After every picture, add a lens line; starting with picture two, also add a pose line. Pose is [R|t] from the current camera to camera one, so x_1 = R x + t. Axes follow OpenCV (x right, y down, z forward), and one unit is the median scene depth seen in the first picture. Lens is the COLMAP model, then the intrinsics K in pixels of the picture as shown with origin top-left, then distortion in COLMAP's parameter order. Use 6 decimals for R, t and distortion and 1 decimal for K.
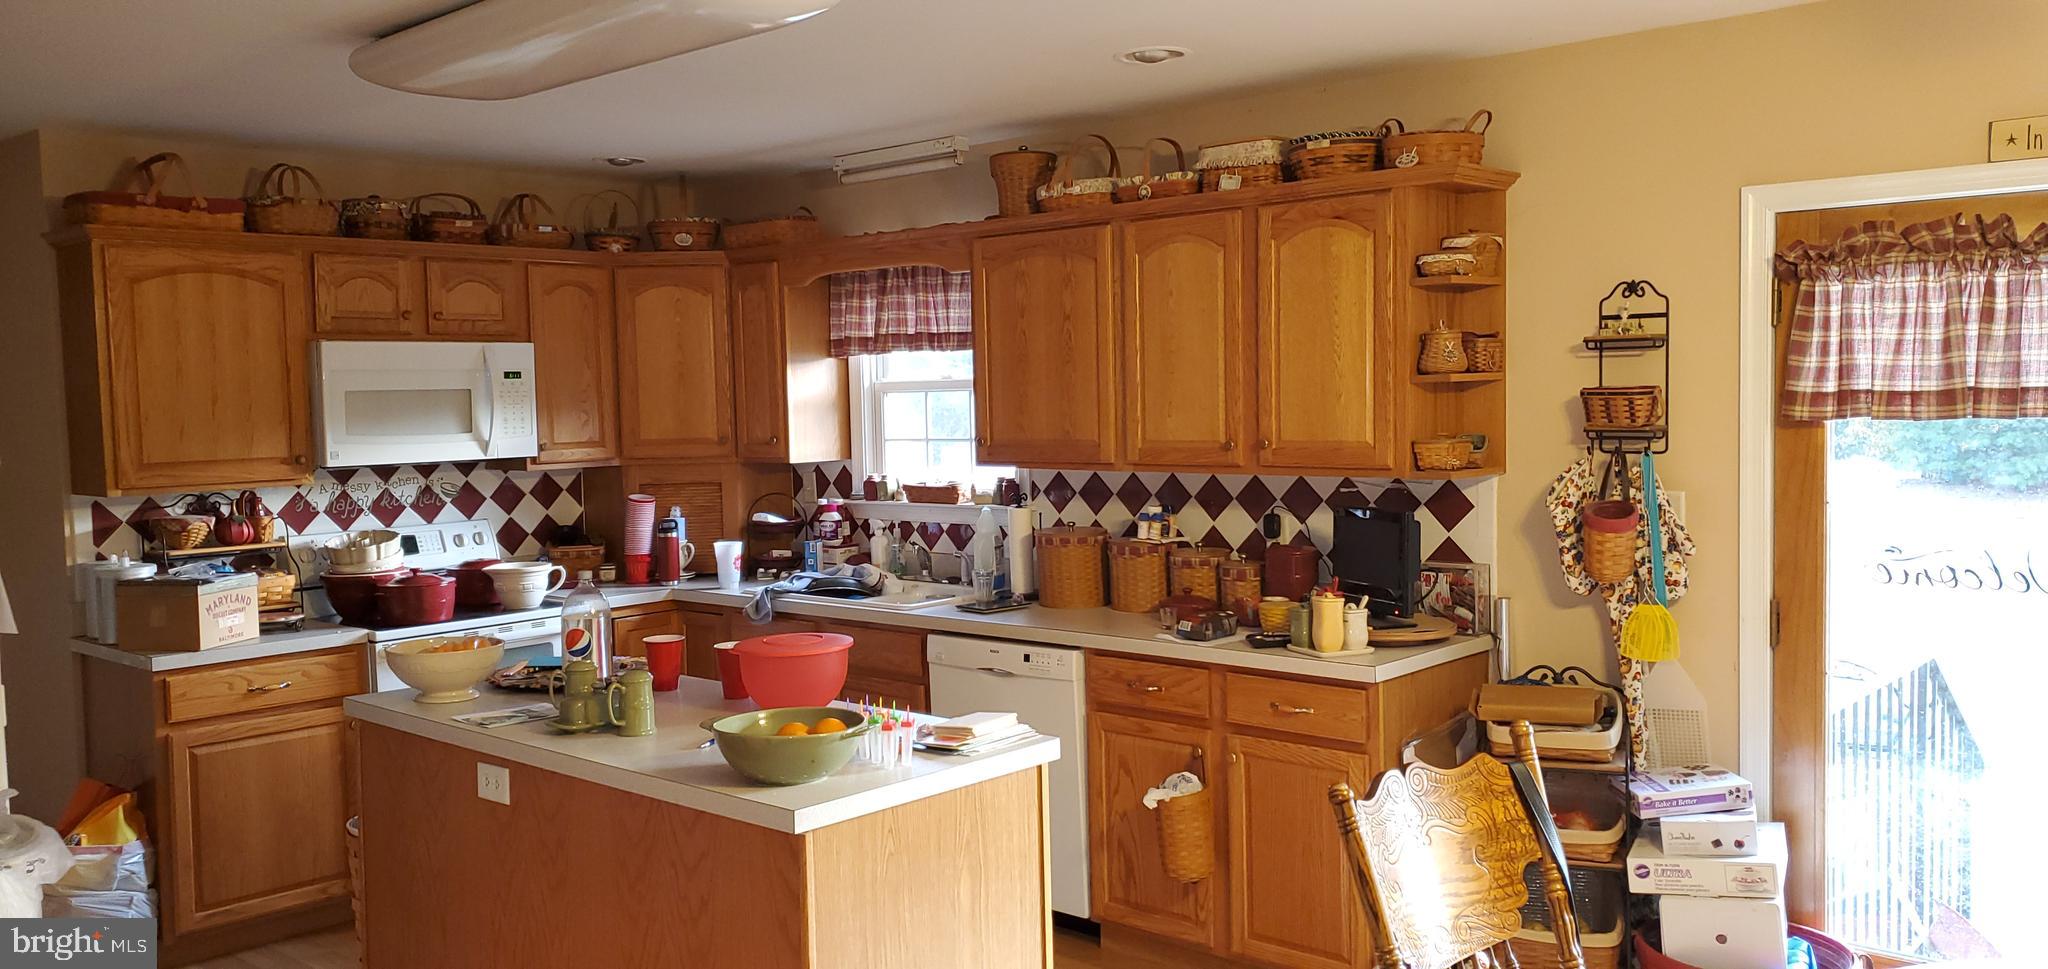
lens RADIAL K [[1543.7, 0, 1024.0], [0, 1543.7, 484.5], [0, 0, 1]] dist [-0.009768, -0.008429]
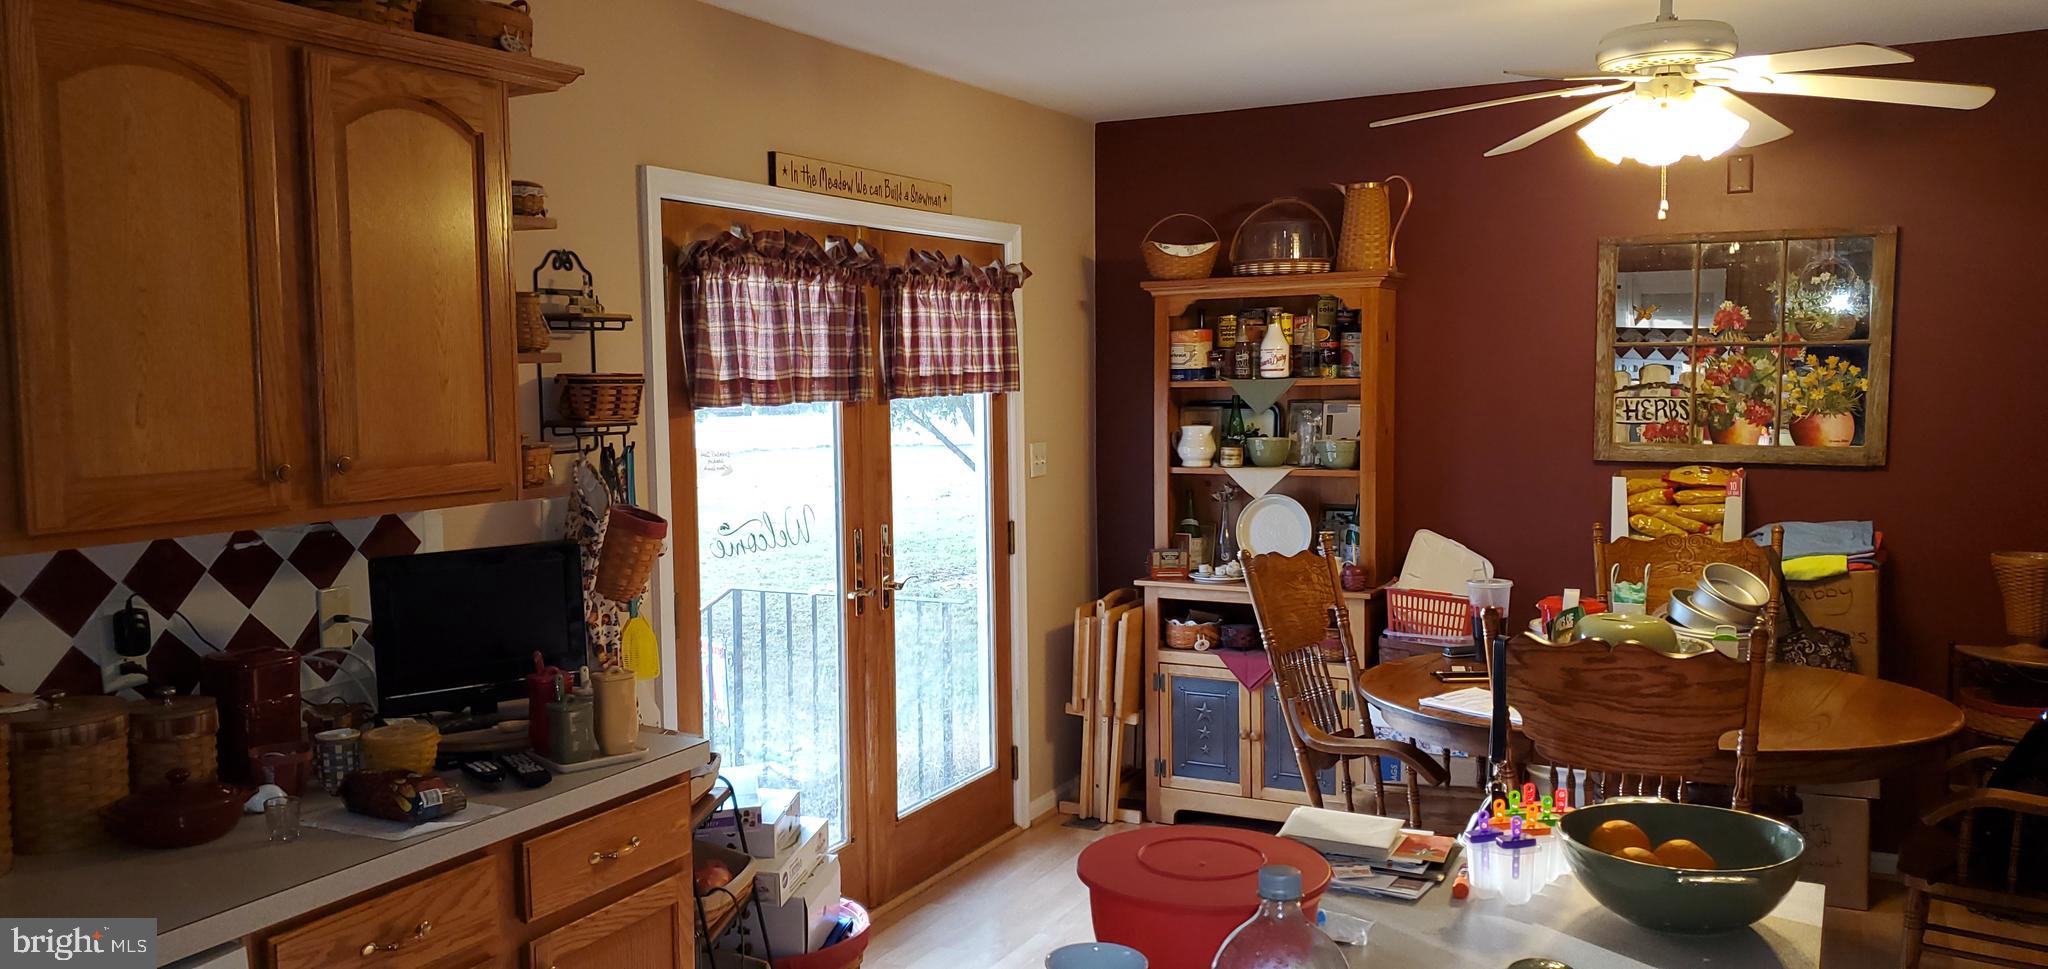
lens RADIAL K [[1543.7, 0, 1024.0], [0, 1543.7, 484.5], [0, 0, 1]] dist [-0.009768, -0.008429]
pose [[-0.251778, -0.052464, 0.966362, -0.552486], [0.070497, 0.994883, 0.072380, -0.051885], [-0.965214, 0.086349, -0.246791, 1.076200]]
